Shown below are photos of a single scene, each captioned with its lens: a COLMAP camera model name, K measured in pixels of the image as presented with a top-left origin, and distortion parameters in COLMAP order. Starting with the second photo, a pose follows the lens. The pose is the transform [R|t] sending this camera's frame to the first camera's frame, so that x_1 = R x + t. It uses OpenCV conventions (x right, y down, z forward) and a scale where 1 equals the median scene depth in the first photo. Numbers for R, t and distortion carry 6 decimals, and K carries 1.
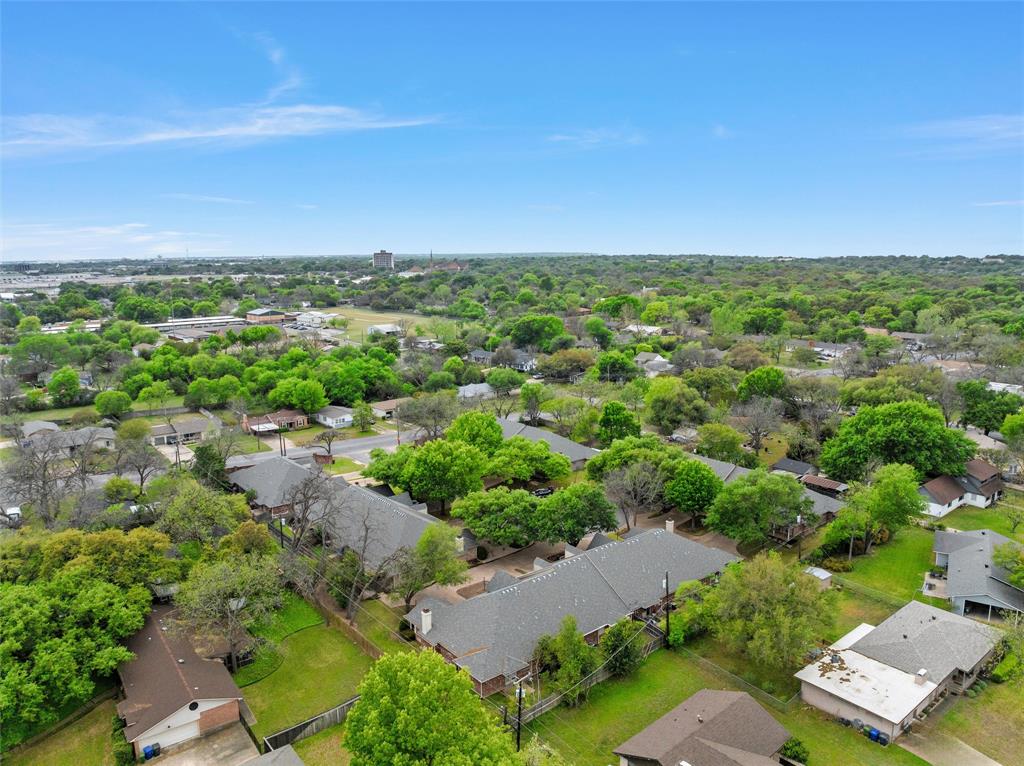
lens RADIAL K [[721.9, 0, 512.0], [0, 721.9, 383.0], [0, 0, 1]] dist [-0.029160, -0.000825]
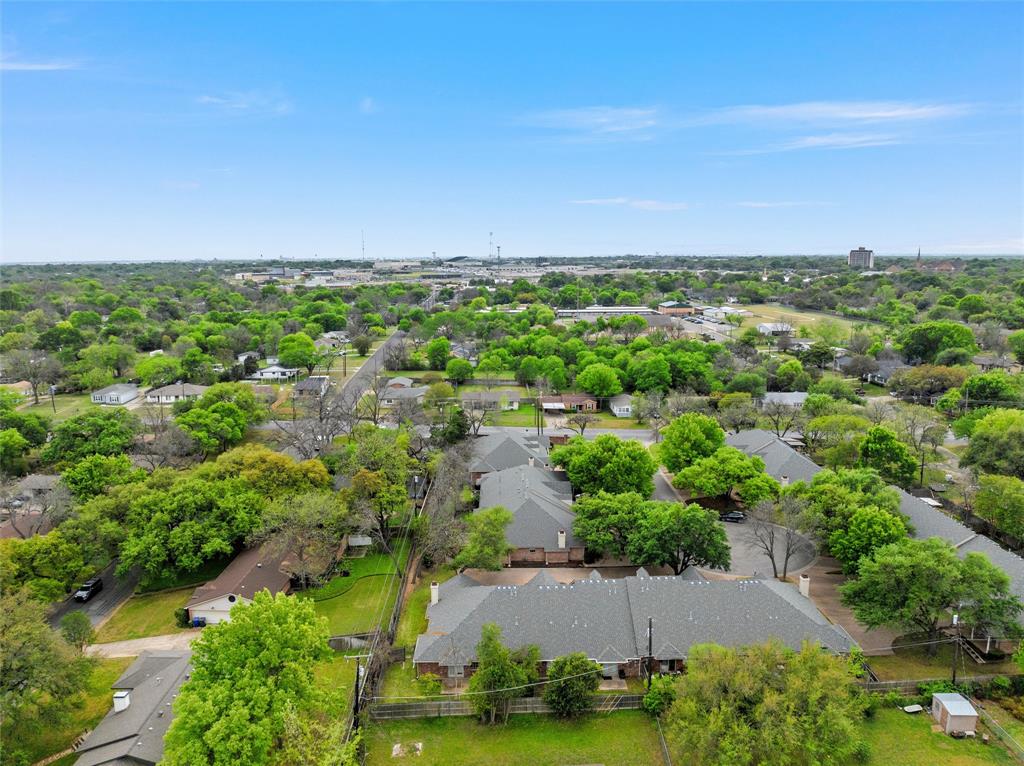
lens RADIAL K [[721.9, 0, 512.0], [0, 721.9, 383.0], [0, 0, 1]] dist [-0.029160, -0.000825]
pose [[0.789940, 0.111265, -0.603005, 0.116168], [-0.109029, 0.993216, 0.040437, -0.004210], [0.603413, 0.033802, 0.796712, 0.050296]]
